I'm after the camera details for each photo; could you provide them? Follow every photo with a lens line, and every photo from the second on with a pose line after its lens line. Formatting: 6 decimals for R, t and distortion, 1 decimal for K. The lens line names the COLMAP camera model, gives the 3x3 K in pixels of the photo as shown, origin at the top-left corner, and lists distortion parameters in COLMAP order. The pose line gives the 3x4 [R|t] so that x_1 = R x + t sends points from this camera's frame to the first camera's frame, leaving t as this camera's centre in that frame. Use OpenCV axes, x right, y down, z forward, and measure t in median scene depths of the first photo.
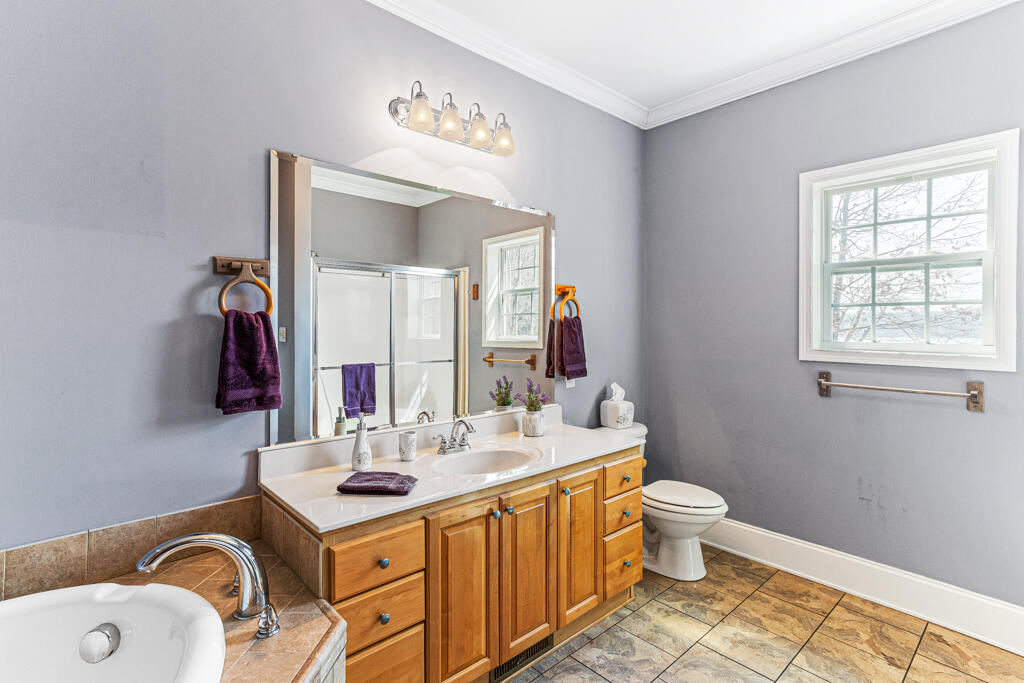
lens RADIAL K [[499.8, 0, 520.6], [0, 499.8, 323.8], [0, 0, 1]] dist [-0.009323, 0.010667]
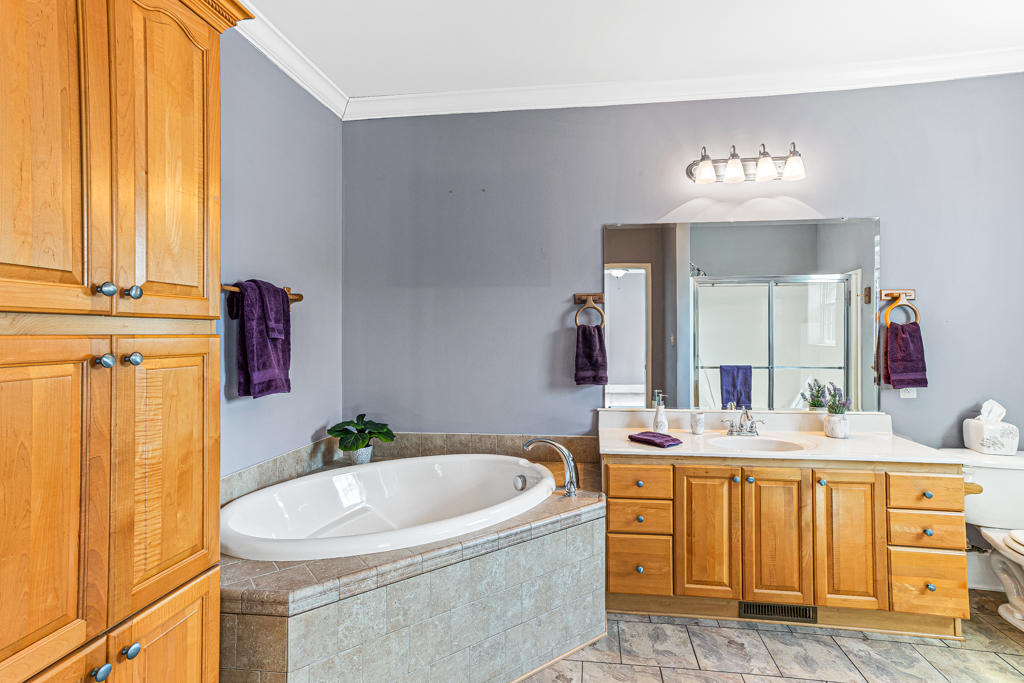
lens RADIAL K [[499.8, 0, 518.1], [0, 499.8, 333.0], [0, 0, 1]] dist [-0.009323, 0.010667]
pose [[0.624025, -0.003759, -0.781395, 0.592418], [0.009126, 0.999955, 0.002478, -0.004776], [0.781351, -0.008677, 0.624032, -0.232945]]
